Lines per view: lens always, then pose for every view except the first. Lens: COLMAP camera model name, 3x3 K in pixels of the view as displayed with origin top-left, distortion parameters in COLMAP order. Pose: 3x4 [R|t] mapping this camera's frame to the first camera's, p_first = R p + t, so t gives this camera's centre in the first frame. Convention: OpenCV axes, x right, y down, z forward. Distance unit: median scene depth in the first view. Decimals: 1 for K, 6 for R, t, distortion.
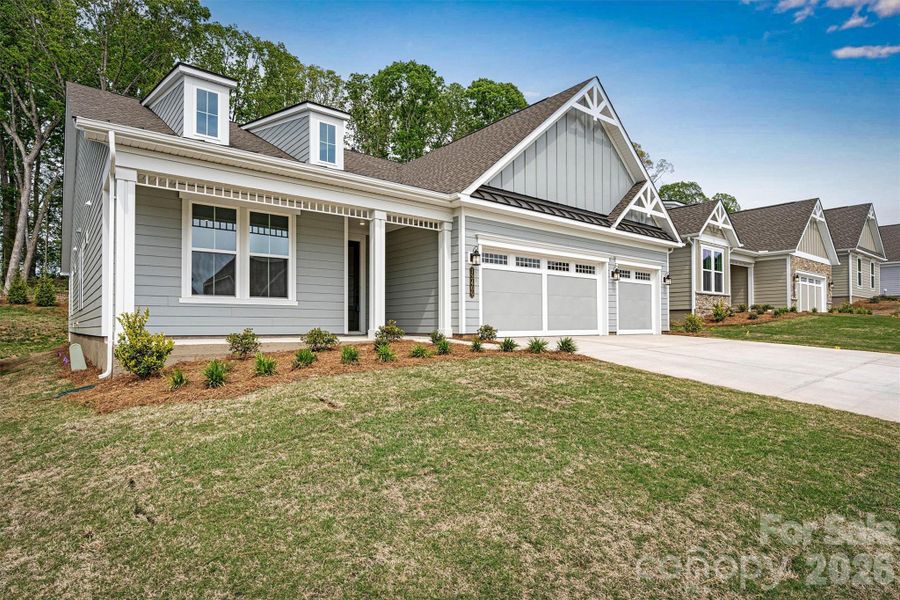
lens RADIAL K [[501.6, 0, 467.4], [0, 501.6, 318.2], [0, 0, 1]] dist [-0.005452, -0.000343]
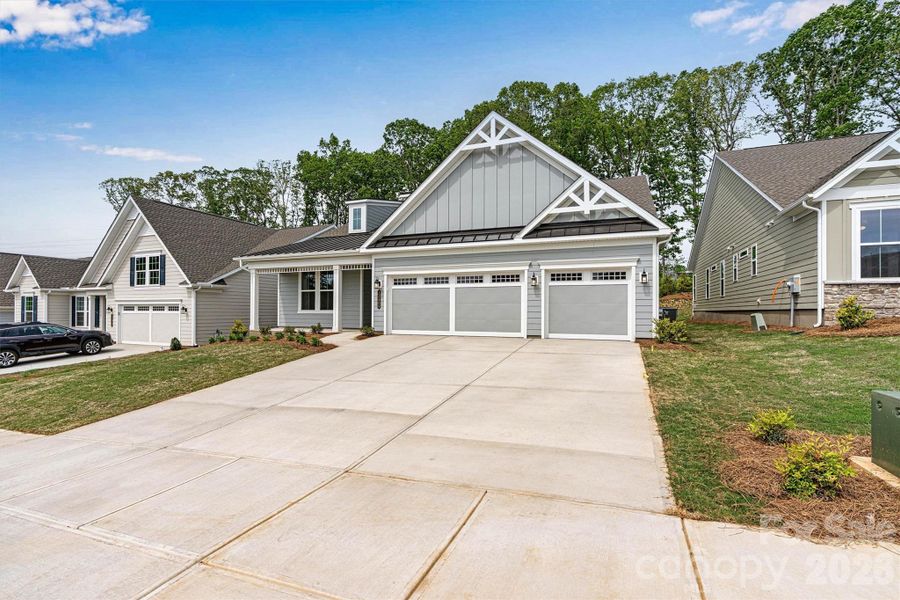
lens RADIAL K [[426.5, 0, 448.2], [0, 426.5, 307.4], [0, 0, 1]] dist [-0.008698, 0.000166]
pose [[0.459046, -0.005907, -0.888393, 1.205659], [0.007365, 0.999969, -0.002843, -0.036255], [0.888382, -0.005237, 0.459075, 0.521030]]
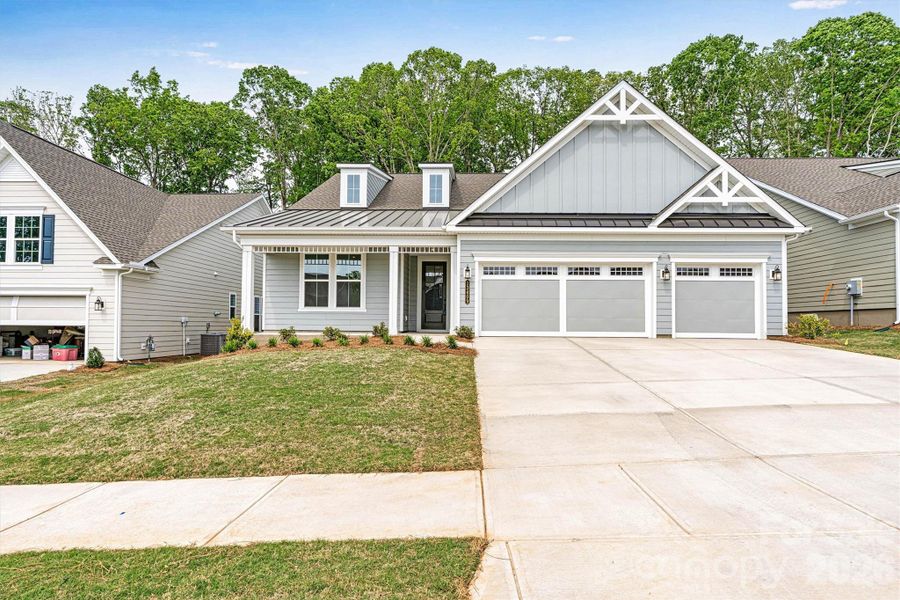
lens RADIAL K [[513.2, 0, 453.1], [0, 513.2, 310.6], [0, 0, 1]] dist [-0.003751, -0.001483]
pose [[0.751740, -0.010787, -0.659372, 0.760110], [0.000385, 0.999873, -0.015918, -0.003888], [0.659460, 0.011712, 0.751649, 0.006585]]
